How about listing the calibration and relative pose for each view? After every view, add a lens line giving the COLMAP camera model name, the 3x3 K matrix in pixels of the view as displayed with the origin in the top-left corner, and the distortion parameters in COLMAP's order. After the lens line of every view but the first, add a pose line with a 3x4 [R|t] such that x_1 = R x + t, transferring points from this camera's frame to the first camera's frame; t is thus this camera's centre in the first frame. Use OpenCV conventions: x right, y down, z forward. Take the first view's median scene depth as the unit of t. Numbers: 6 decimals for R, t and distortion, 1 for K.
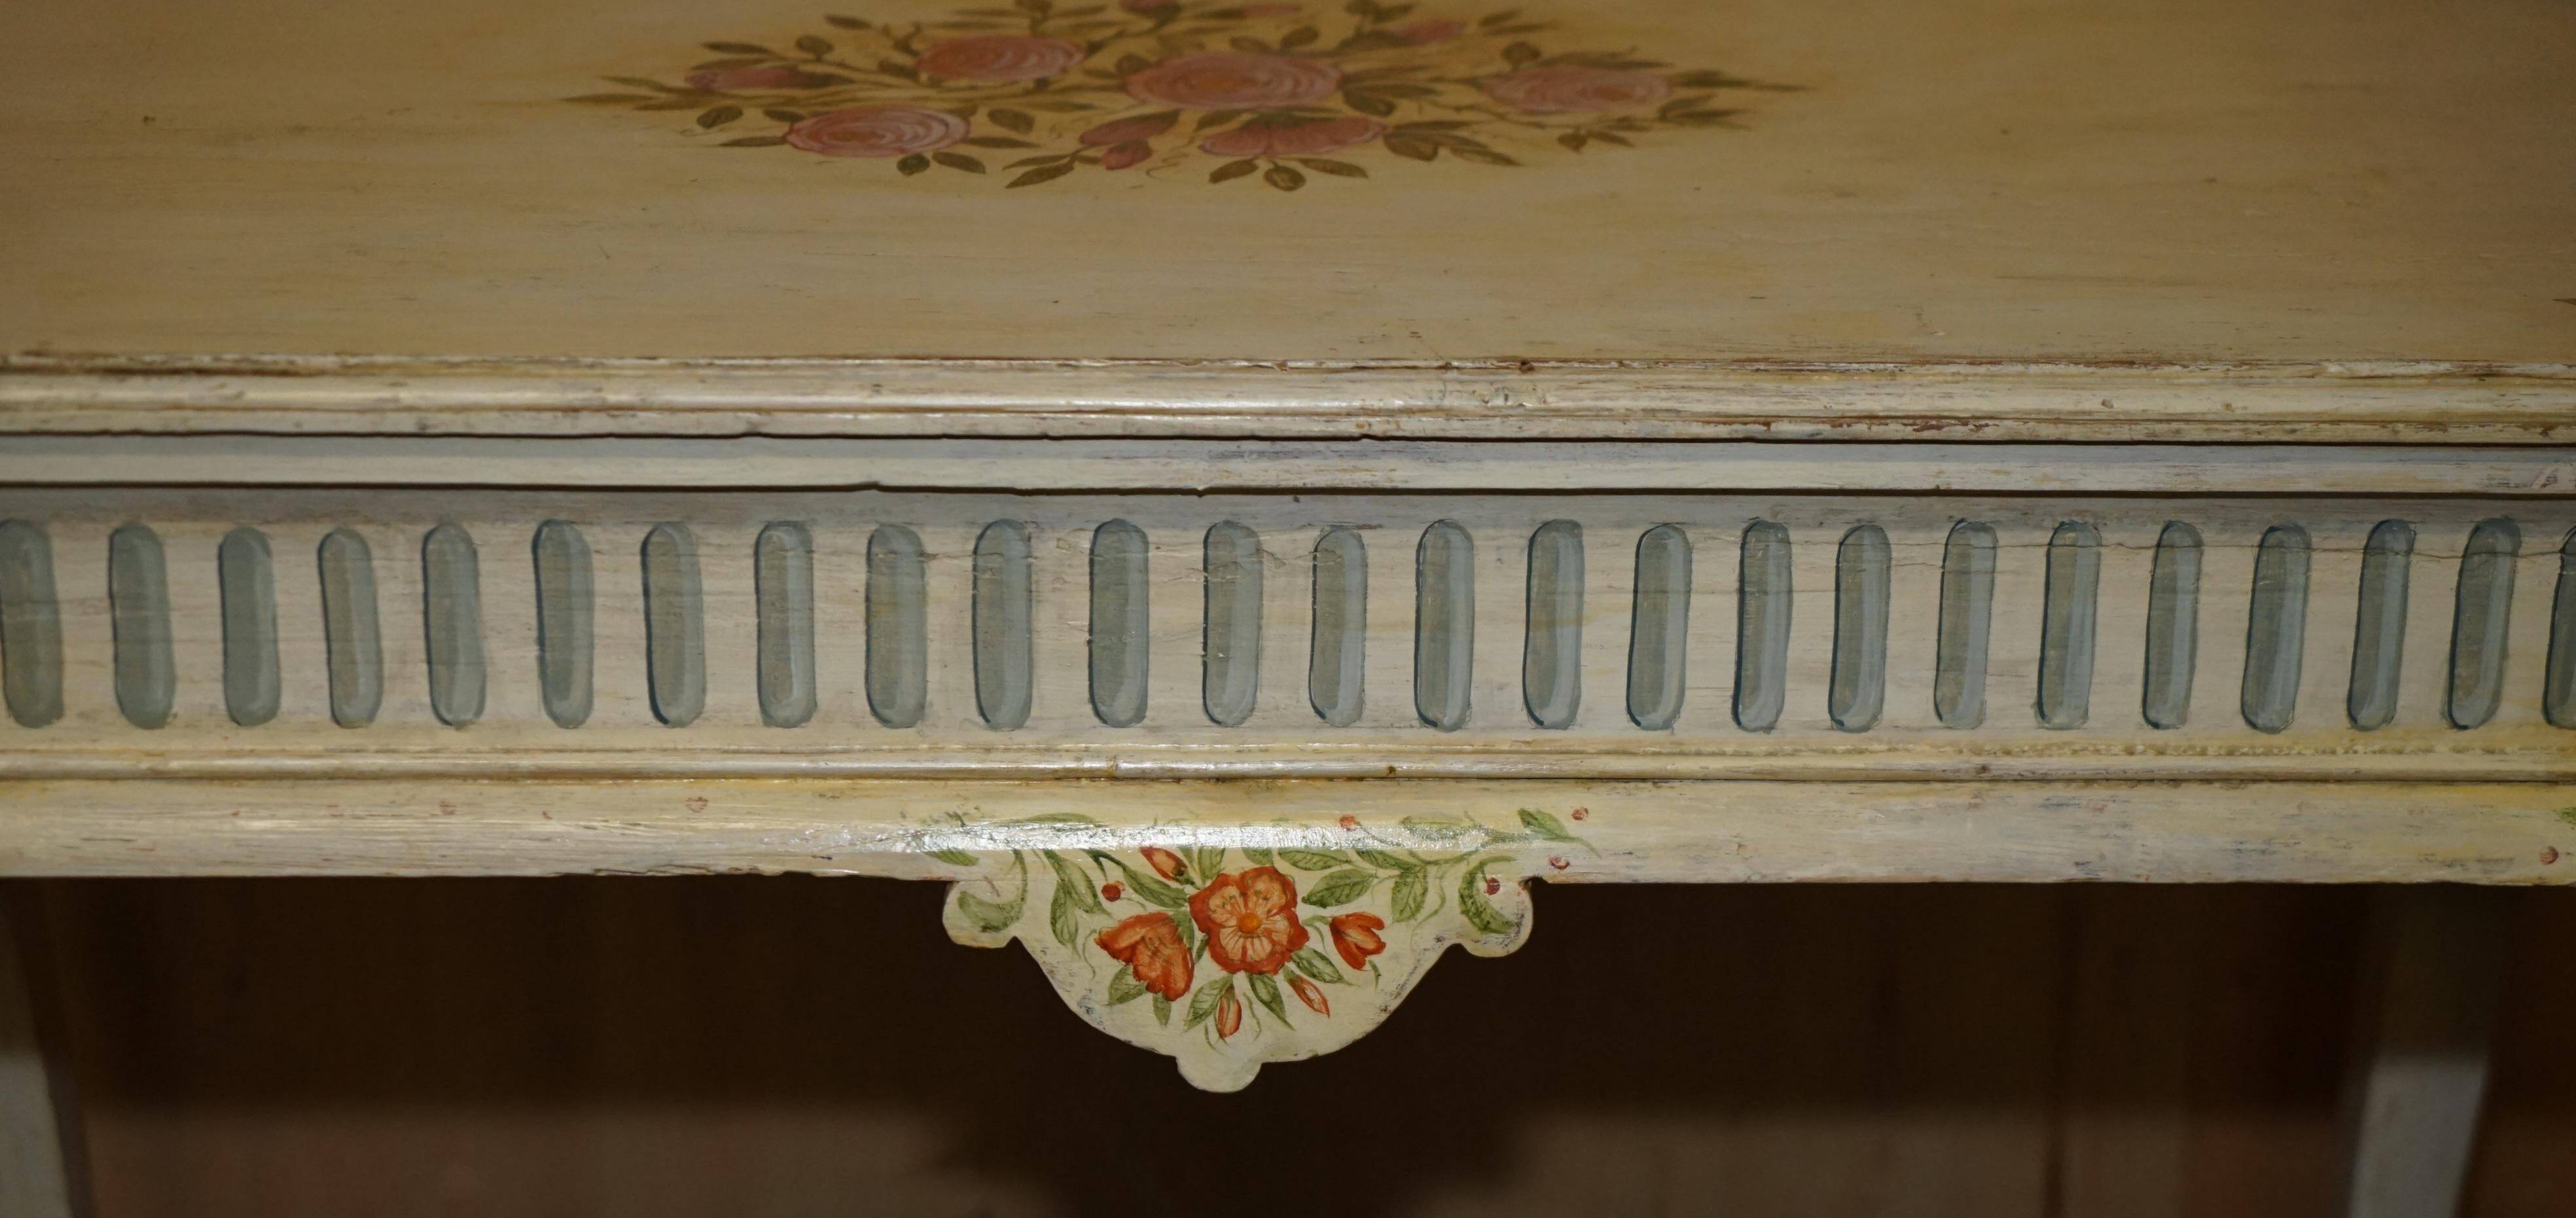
lens RADIAL K [[5329.4, 0, 1268.4], [0, 5329.4, 870.9], [0, 0, 1]] dist [-0.039577, 0.000000]
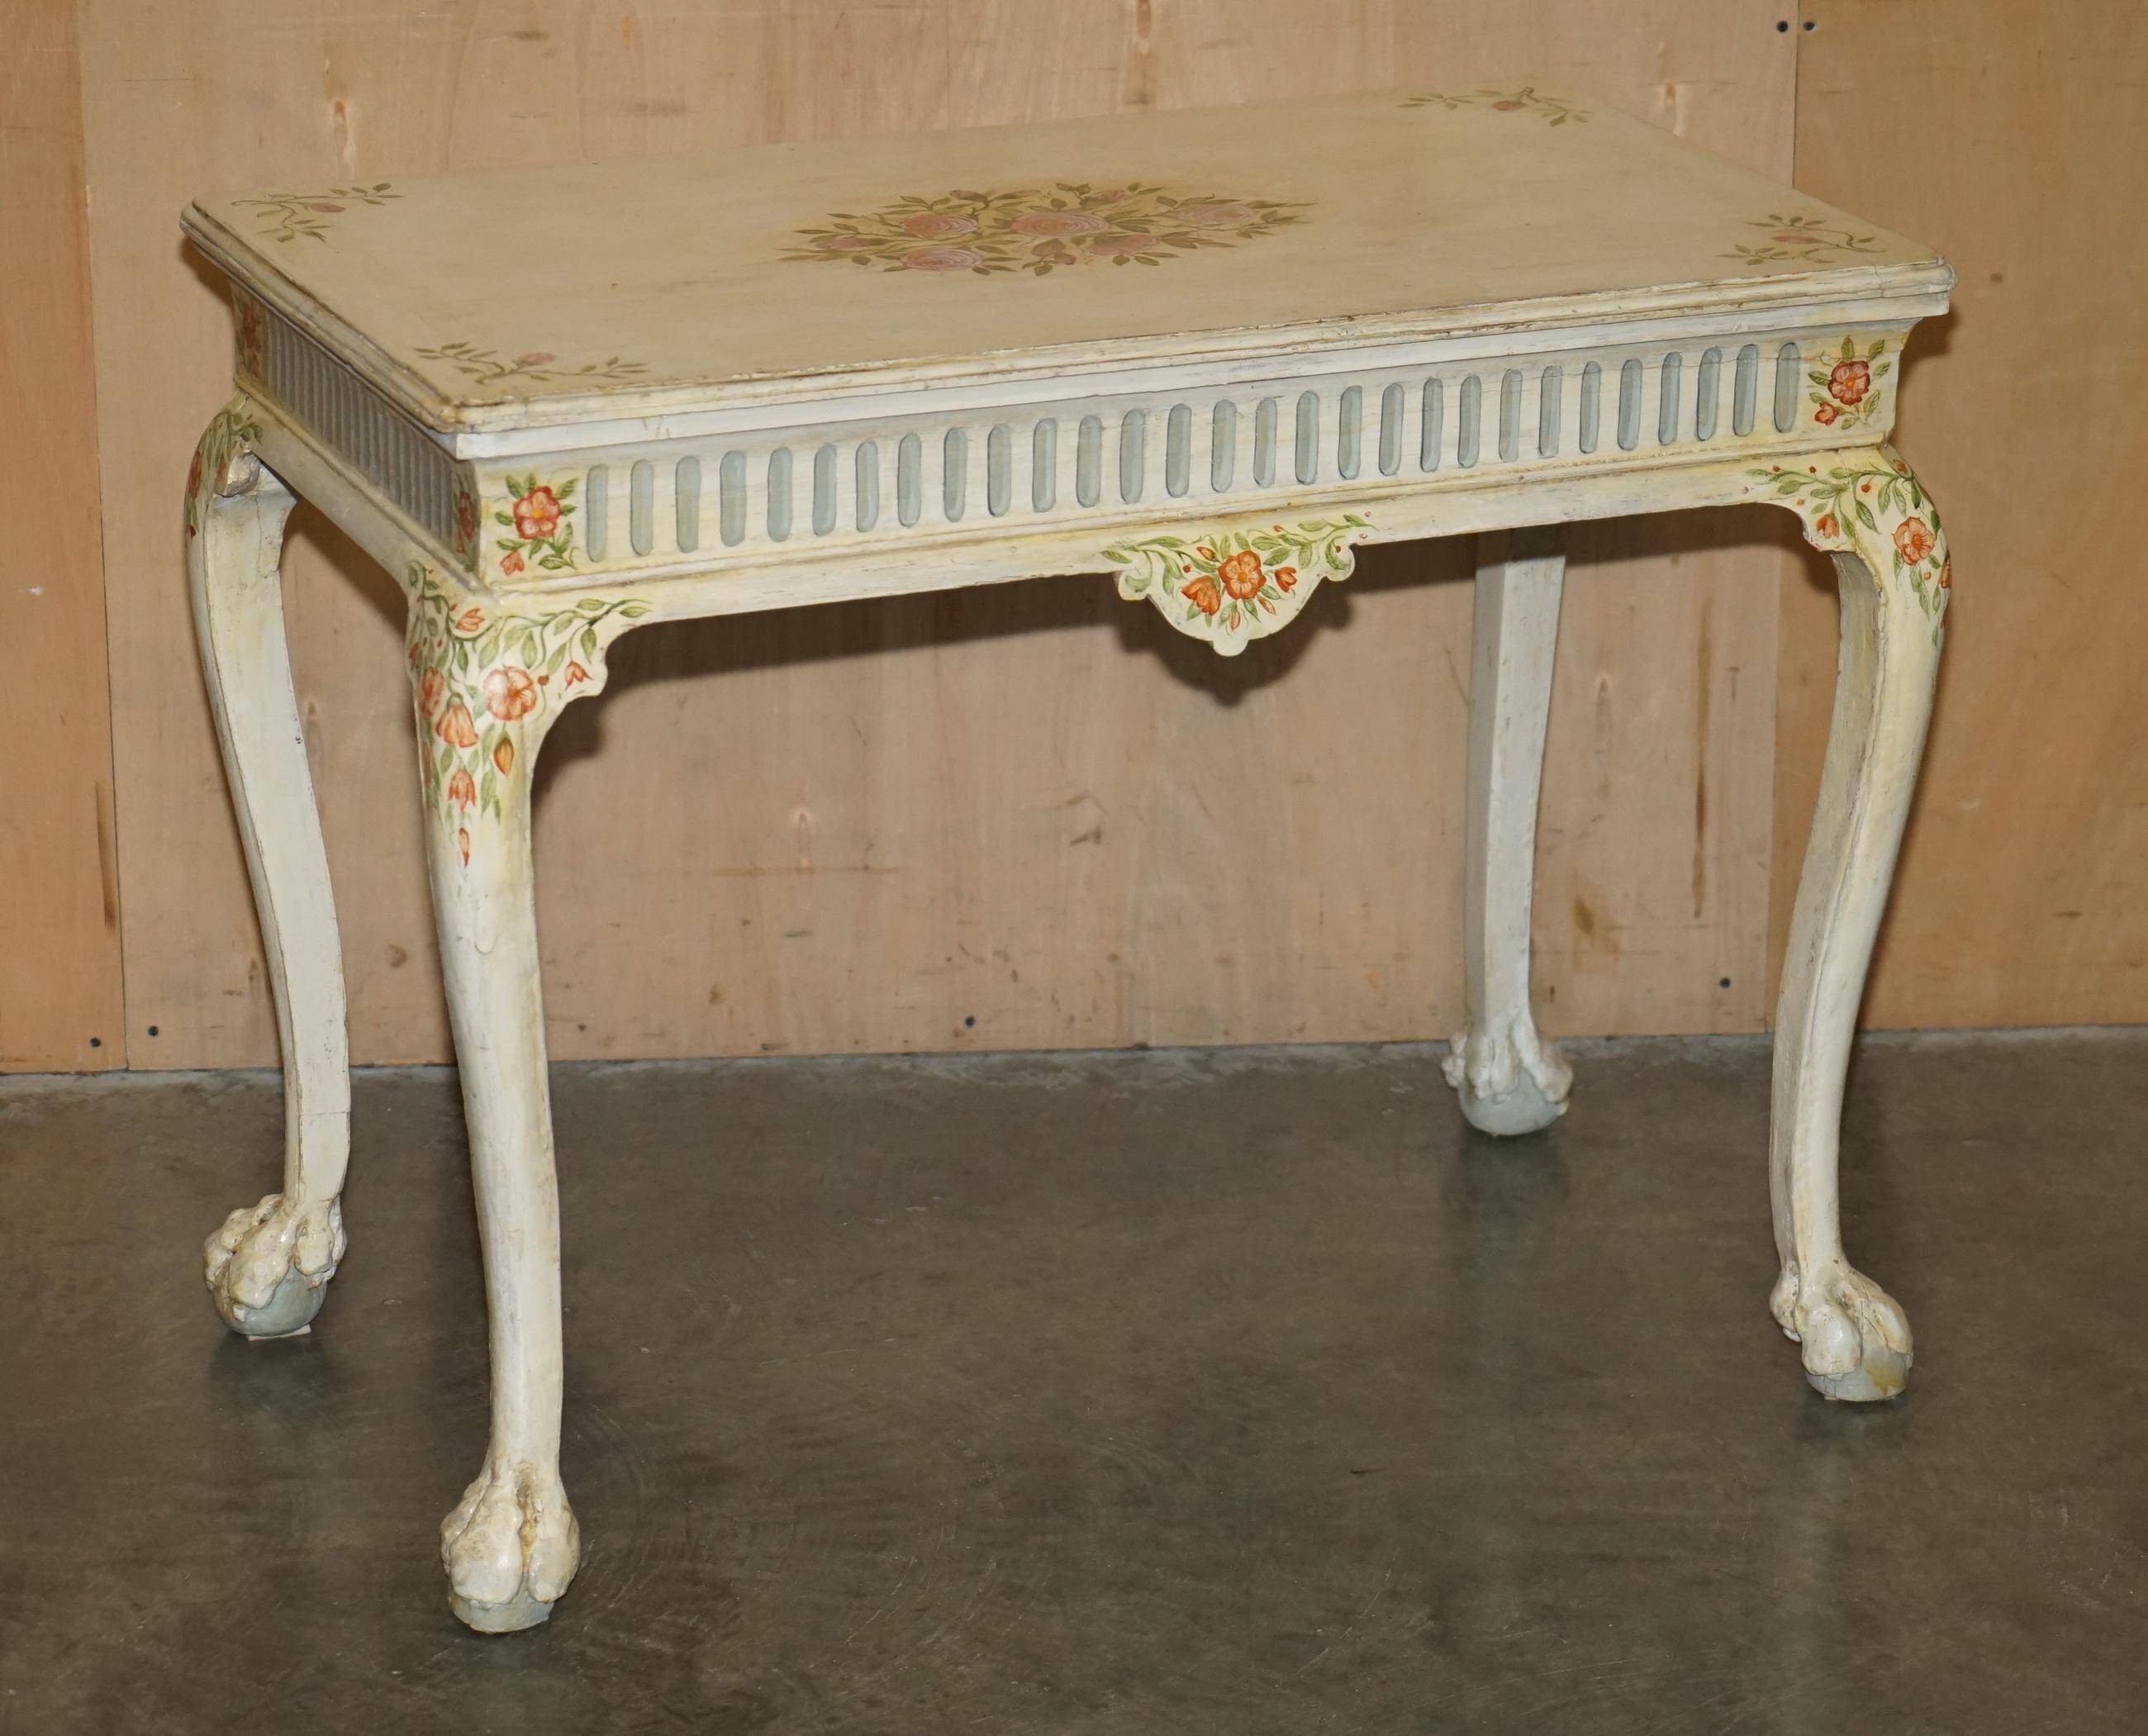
lens RADIAL K [[6572.9, 0, 1061.4], [0, 6572.9, 864.4], [0, 0, 1]] dist [-0.084724, 0.000000]
pose [[0.928662, -0.122366, 0.350162, -1.078230], [0.145592, 0.988508, -0.040682, 0.235263], [-0.341160, 0.088761, 0.935805, -1.597877]]
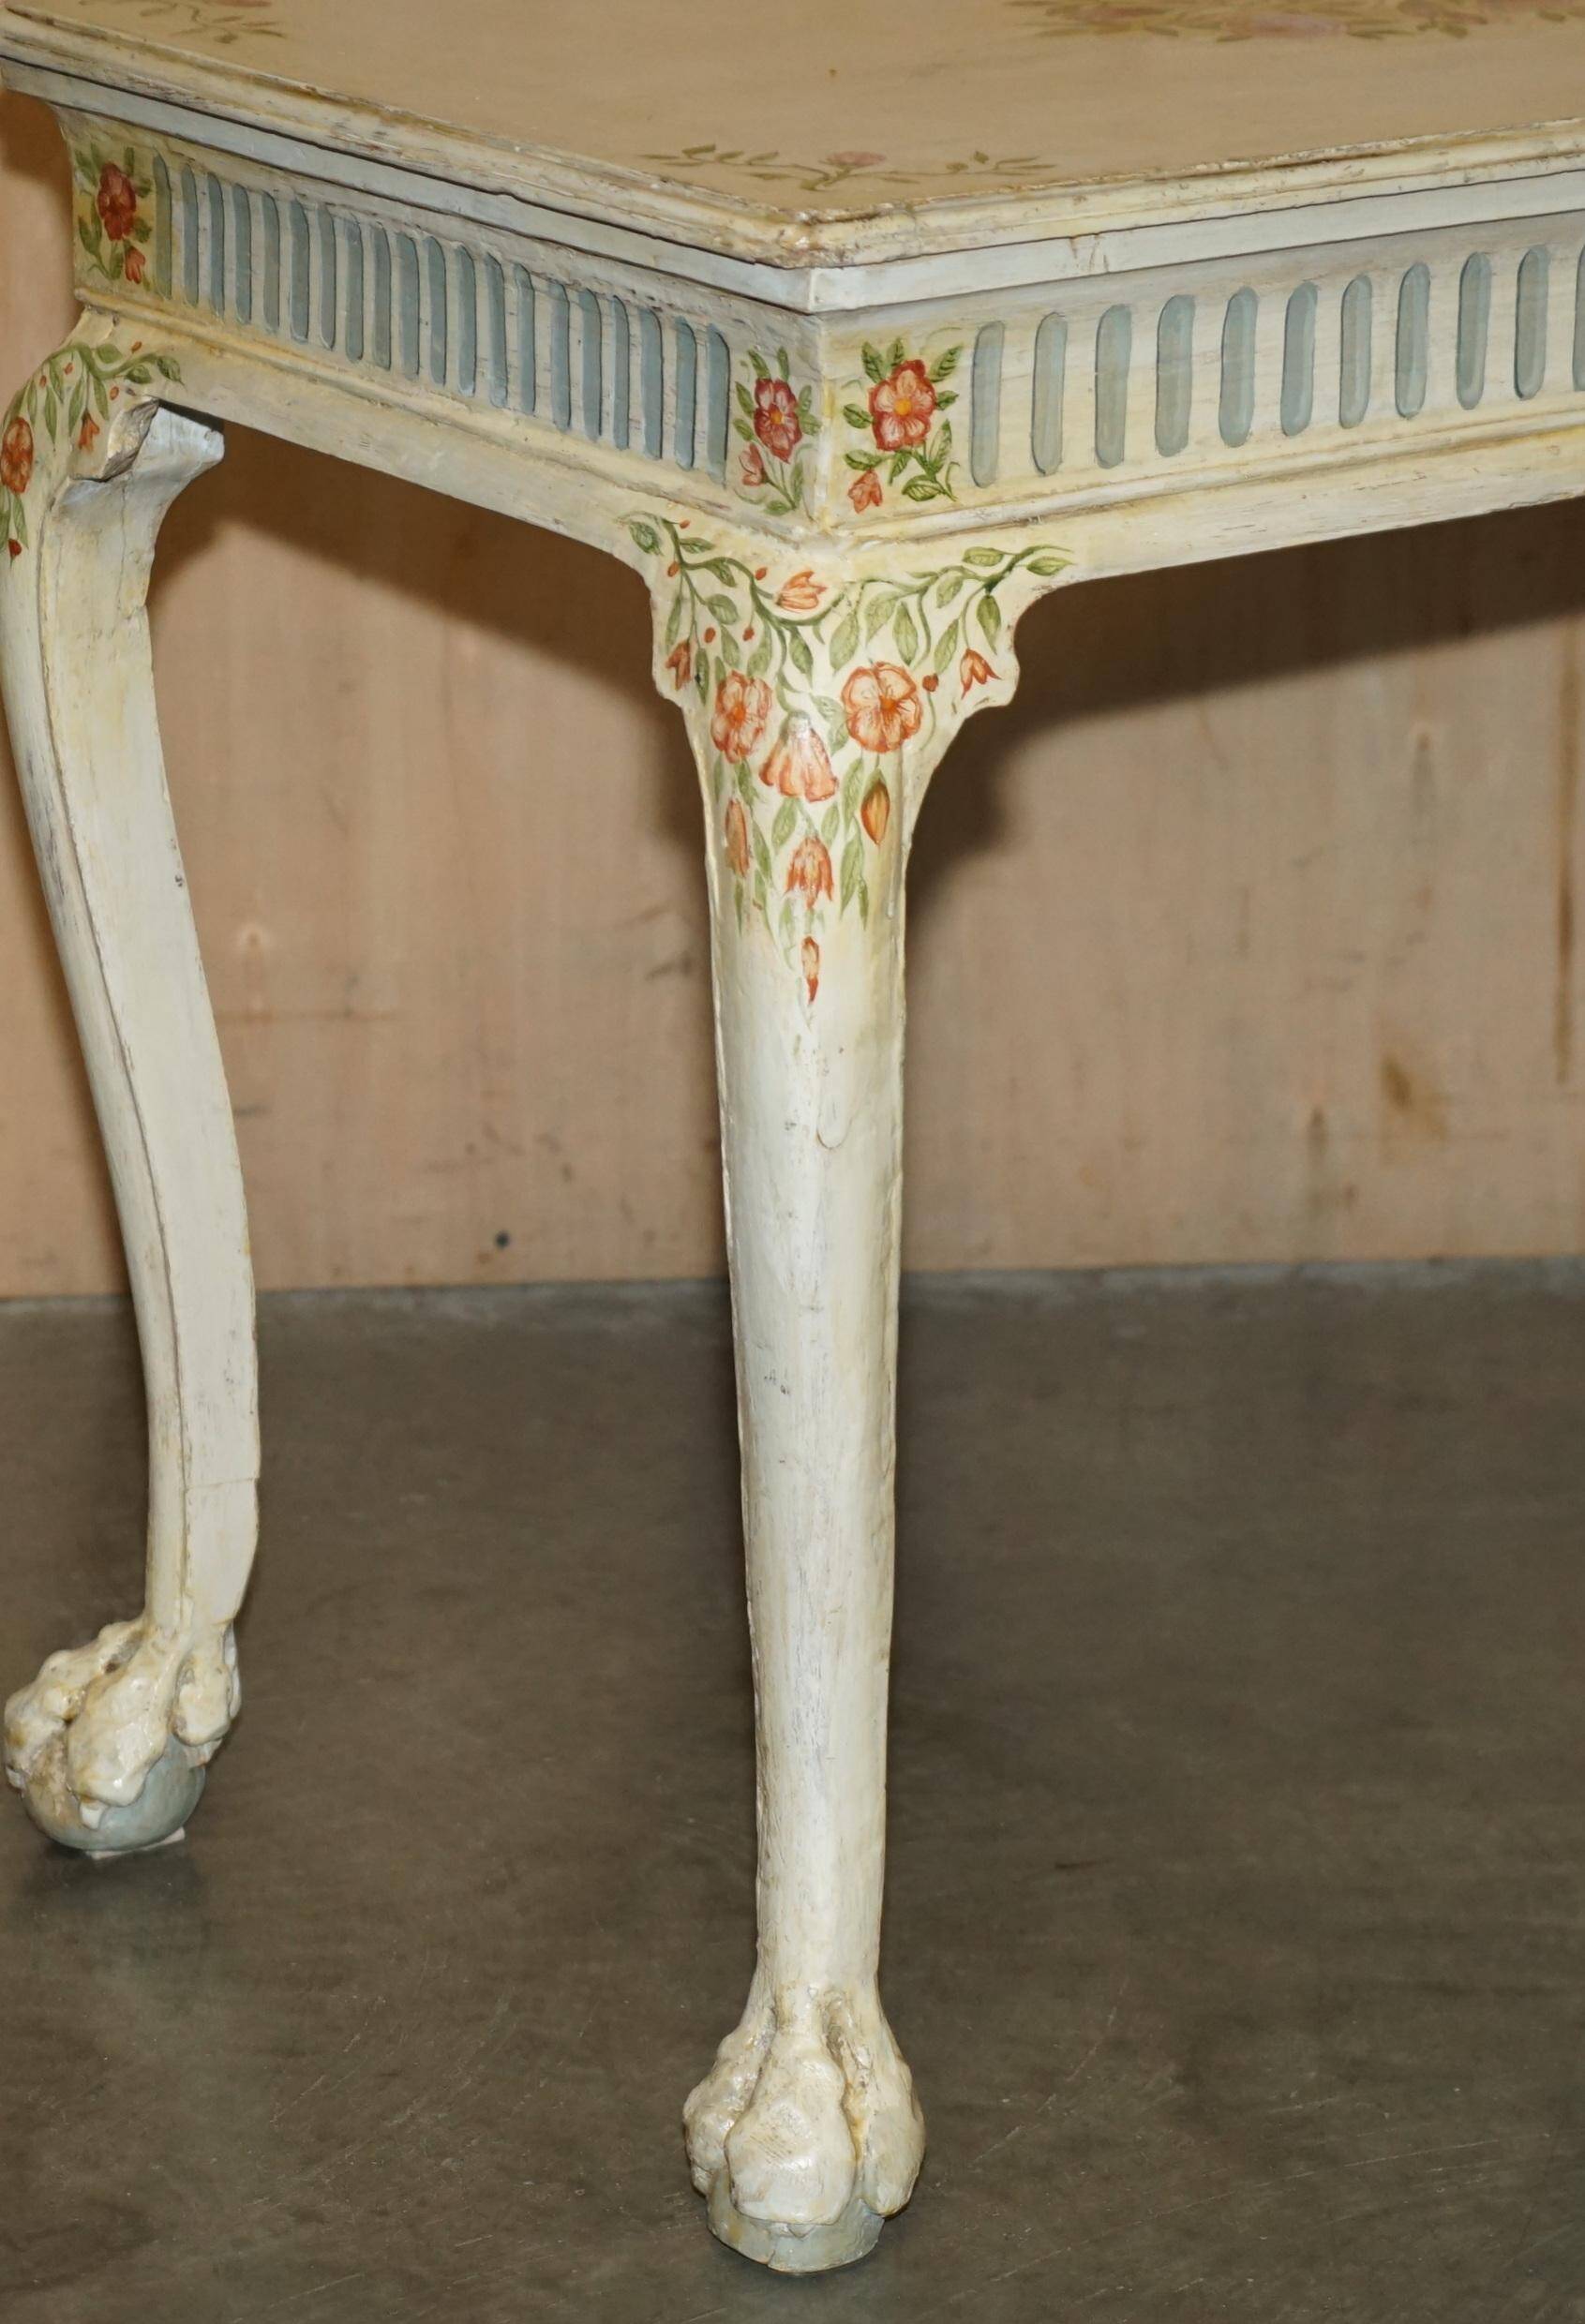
lens RADIAL K [[7670.1, 0, 893.3], [0, 7670.1, 1345.3], [0, 0, 1]] dist [-0.096727, 0.000000]
pose [[0.818727, -0.192592, 0.540920, -1.386569], [0.225397, 0.974250, 0.005719, 0.166470], [-0.528093, 0.117240, 0.841054, -0.577662]]
